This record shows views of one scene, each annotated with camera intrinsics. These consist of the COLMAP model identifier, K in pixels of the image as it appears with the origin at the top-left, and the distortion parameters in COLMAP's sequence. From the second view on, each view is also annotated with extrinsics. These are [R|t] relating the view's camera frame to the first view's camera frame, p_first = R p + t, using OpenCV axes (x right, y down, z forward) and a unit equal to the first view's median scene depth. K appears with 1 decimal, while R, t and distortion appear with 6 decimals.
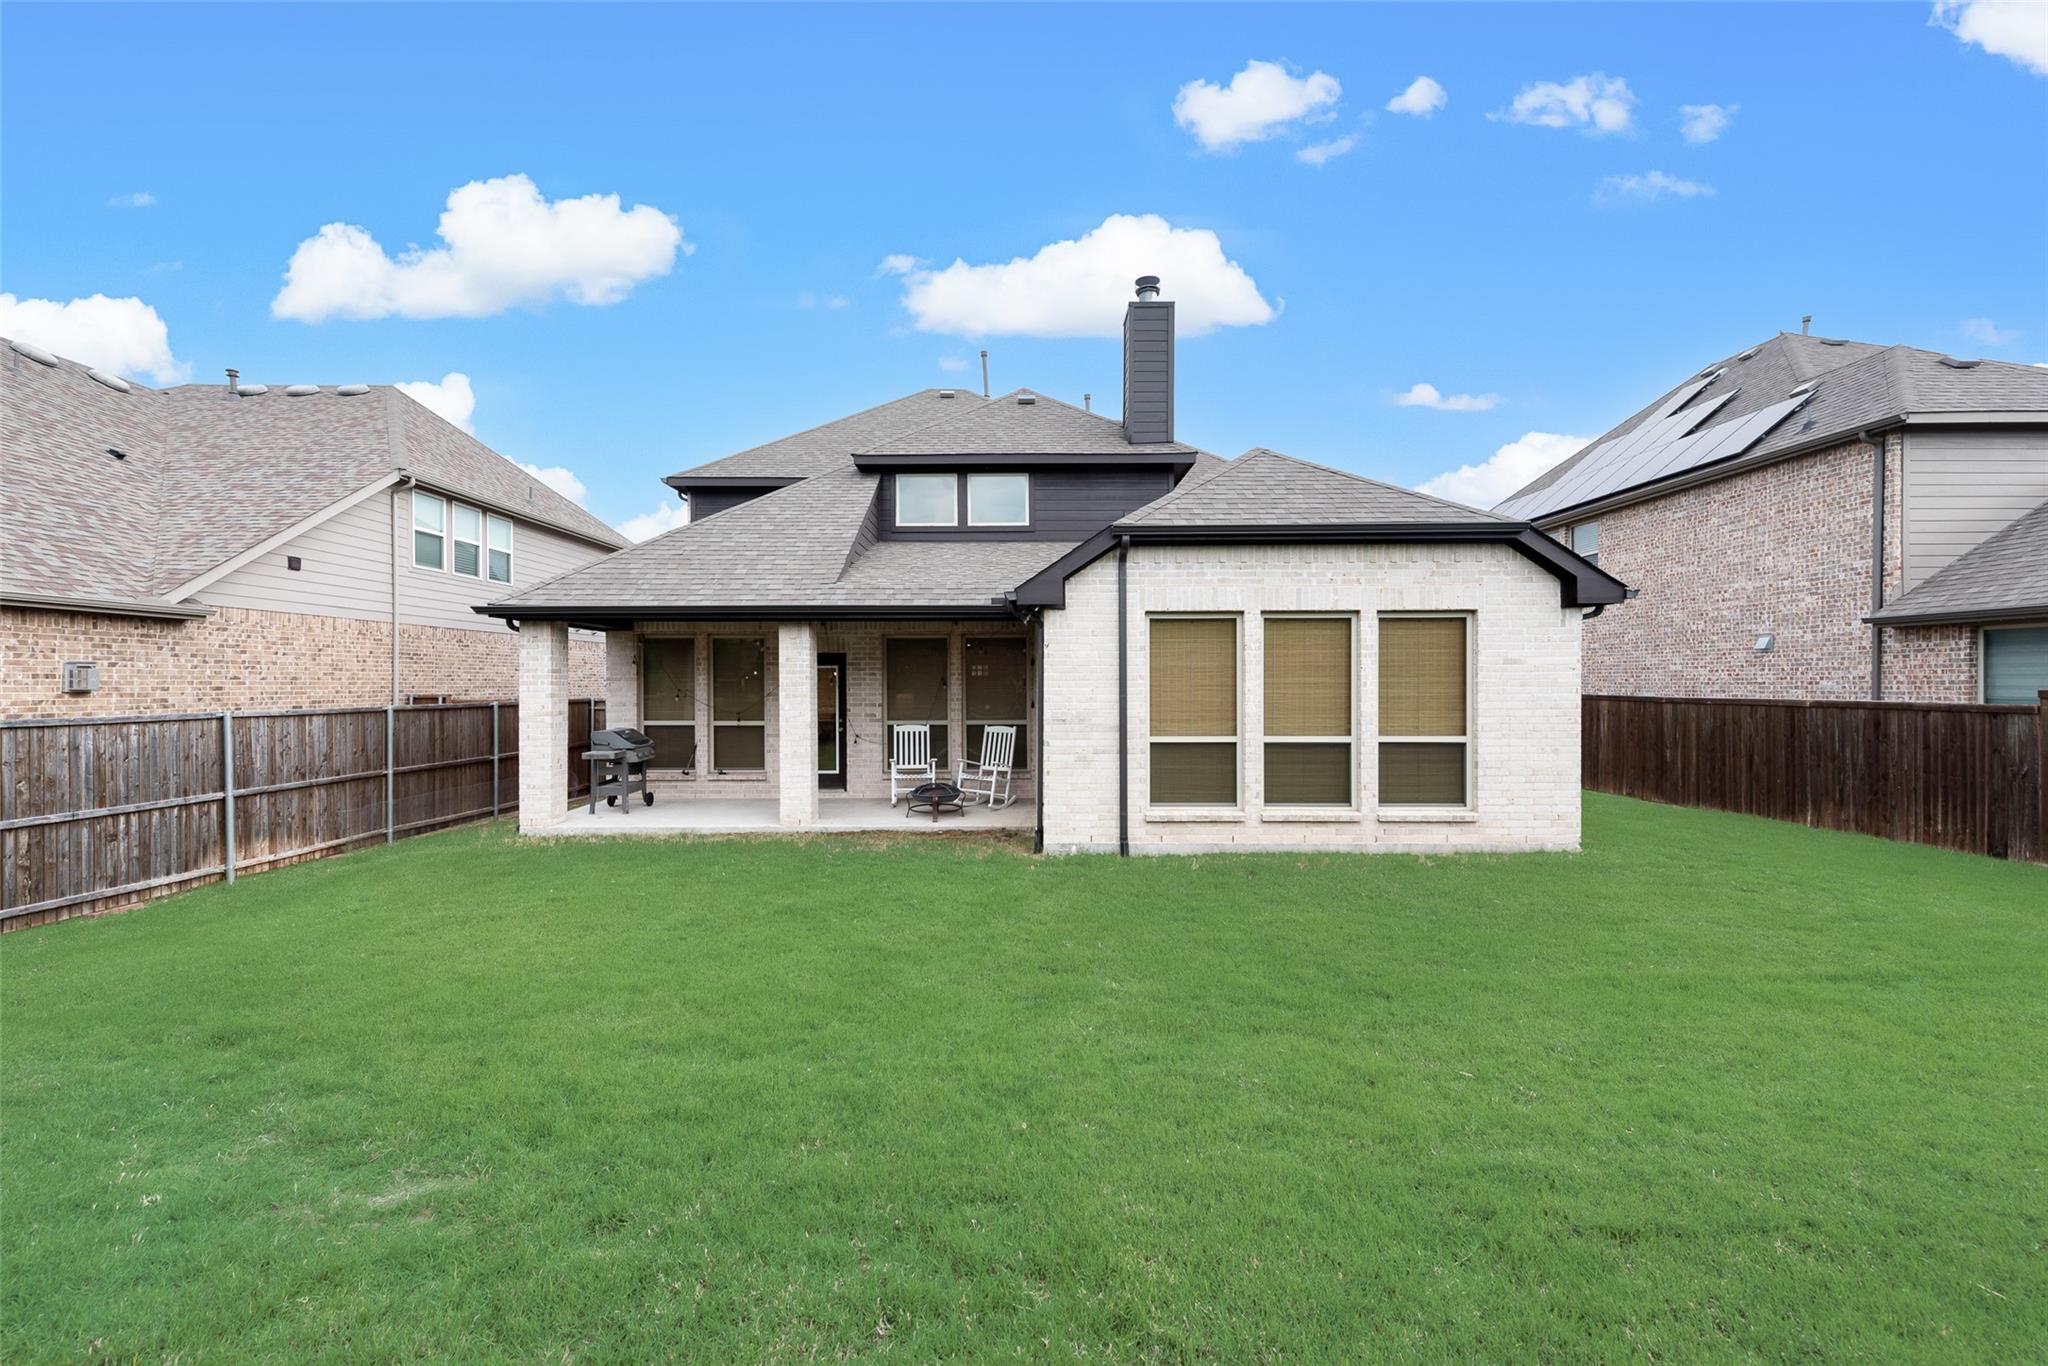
lens RADIAL K [[799.2, 0, 998.0], [0, 799.2, 682.9], [0, 0, 1]] dist [0.007300, -0.000152]
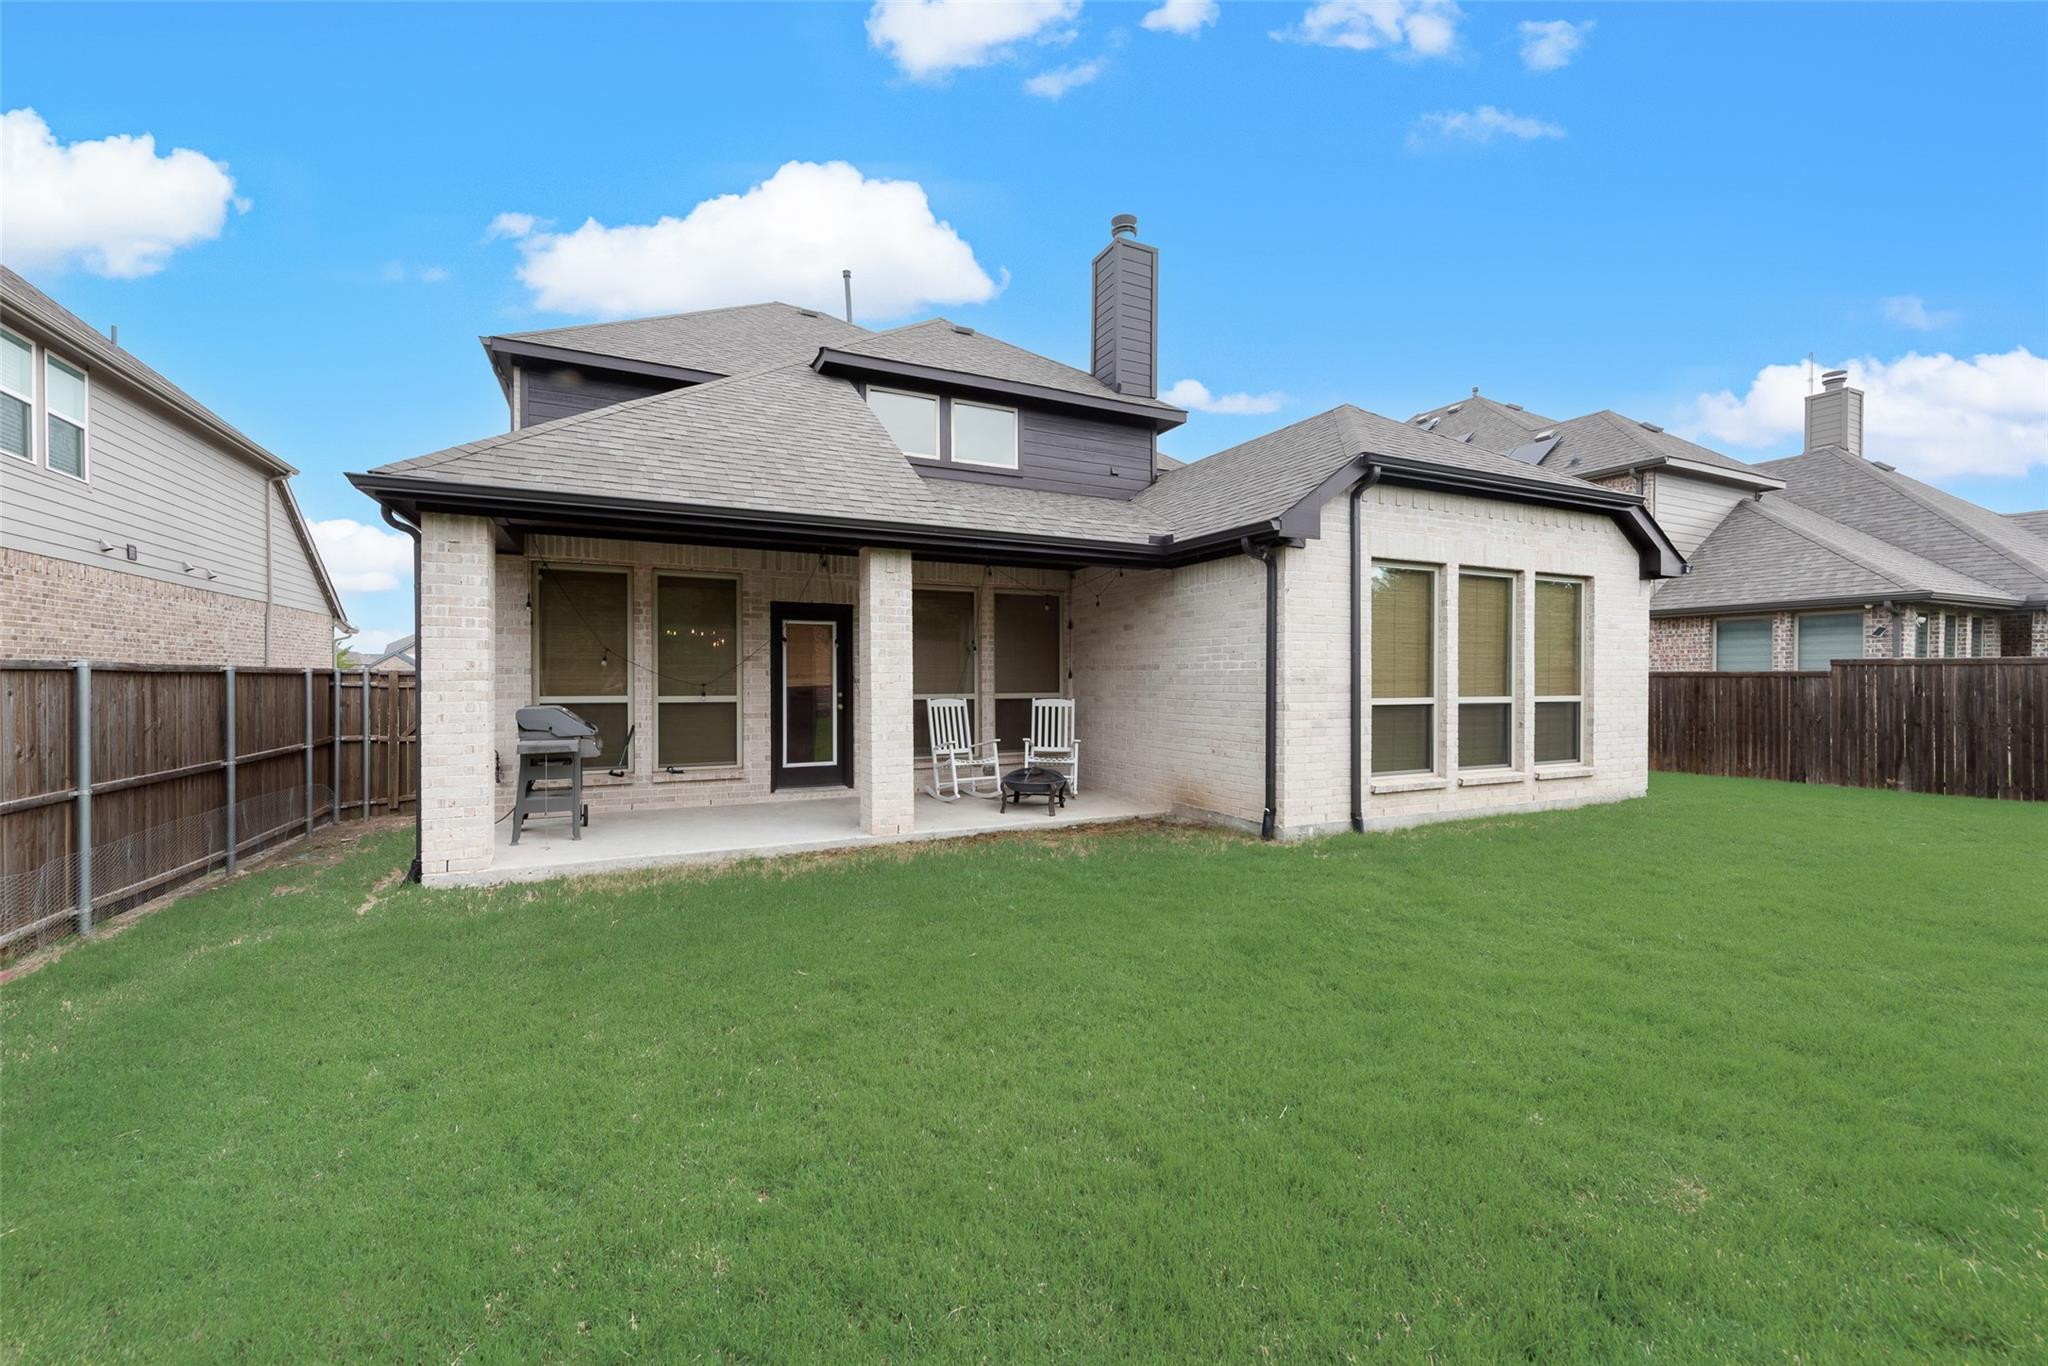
lens RADIAL K [[799.2, 0, 998.0], [0, 799.2, 682.9], [0, 0, 1]] dist [0.007300, -0.000152]
pose [[0.900344, 0.001497, 0.435176, -0.489480], [-0.003343, 0.999988, 0.003475, 0.041175], [-0.435166, -0.004584, 0.900339, 0.322207]]
